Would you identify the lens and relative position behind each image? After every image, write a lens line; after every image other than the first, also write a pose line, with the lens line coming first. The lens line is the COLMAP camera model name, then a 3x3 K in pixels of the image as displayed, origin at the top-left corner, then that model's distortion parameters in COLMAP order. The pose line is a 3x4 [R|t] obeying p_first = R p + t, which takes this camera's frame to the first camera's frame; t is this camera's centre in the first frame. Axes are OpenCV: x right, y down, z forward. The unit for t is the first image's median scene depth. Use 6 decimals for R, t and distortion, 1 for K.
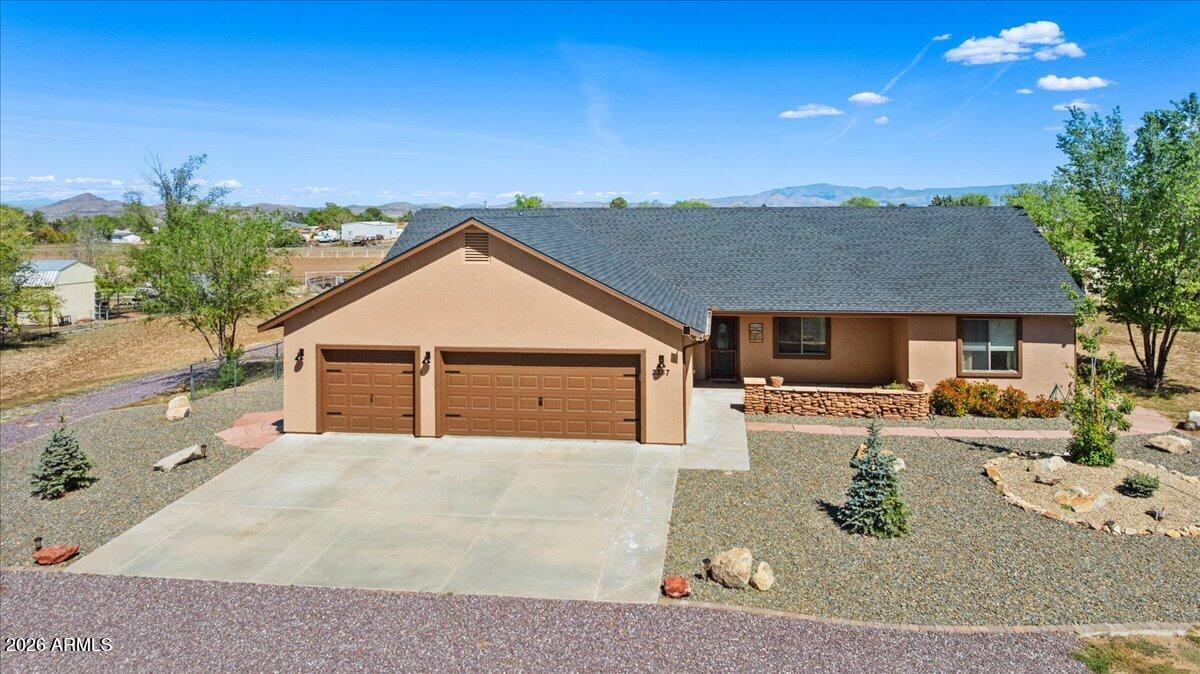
lens RADIAL K [[899.2, 0, 599.1], [0, 899.2, 215.9], [0, 0, 1]] dist [-0.005517, -0.011017]
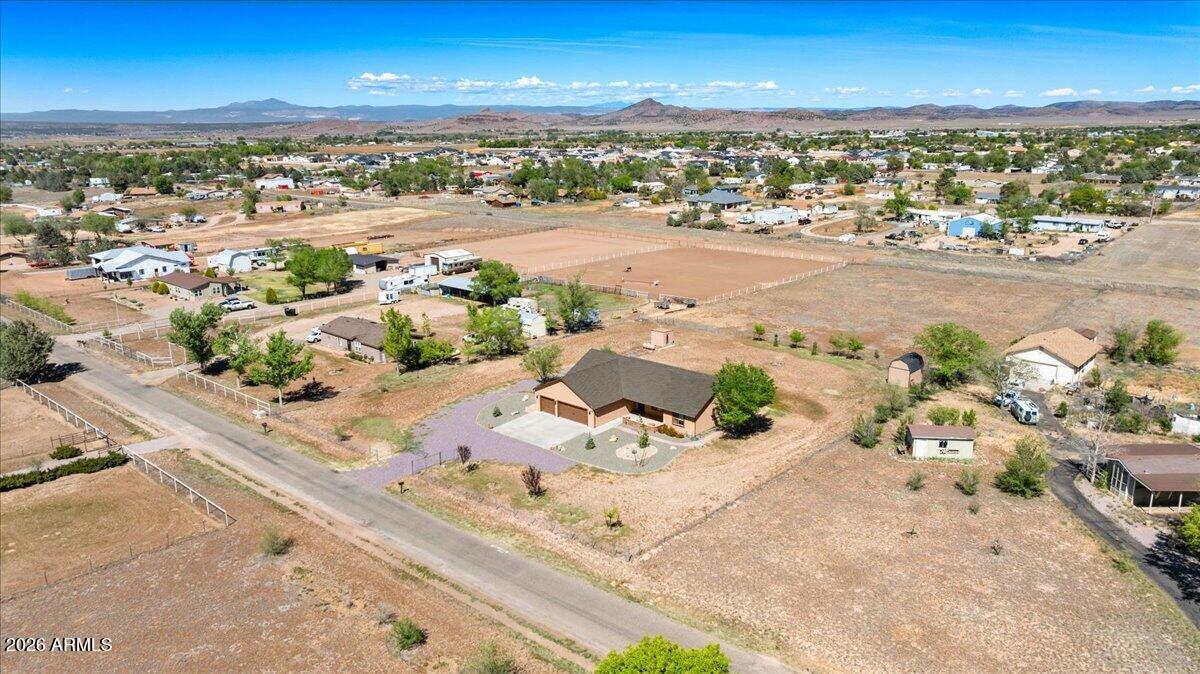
lens RADIAL K [[873.7, 0, 600.0], [0, 873.7, 337.0], [0, 0, 1]] dist [-0.017698, 0.000804]
pose [[0.835330, 0.140329, -0.531537, 2.568419], [0.000528, 0.966667, 0.256035, -1.447688], [0.549748, -0.214155, 0.807412, -2.755712]]
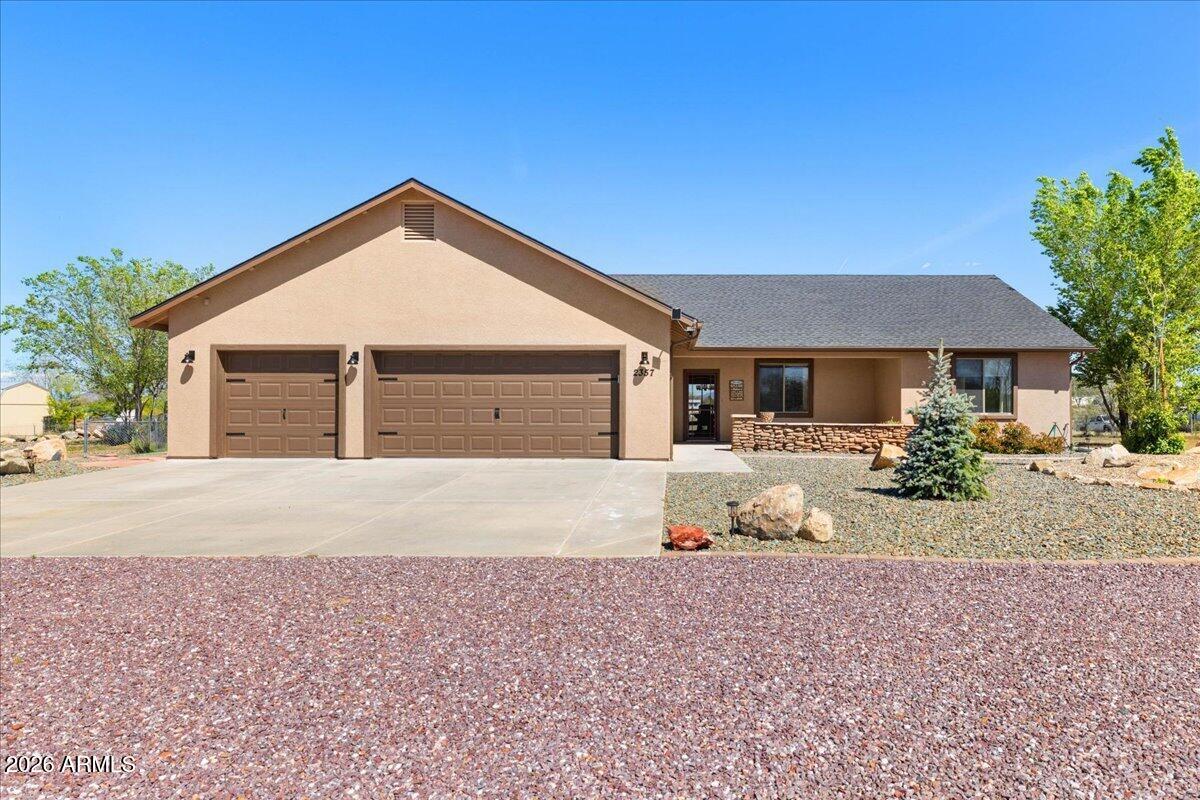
lens RADIAL K [[744.4, 0, 663.6], [0, 744.4, 399.1], [0, 0, 1]] dist [0.003574, 0.001196]
pose [[0.992350, 0.011579, 0.122914, 0.002352], [-0.009198, 0.999759, -0.019921, 0.199575], [-0.123115, 0.018638, 0.992217, 0.294699]]
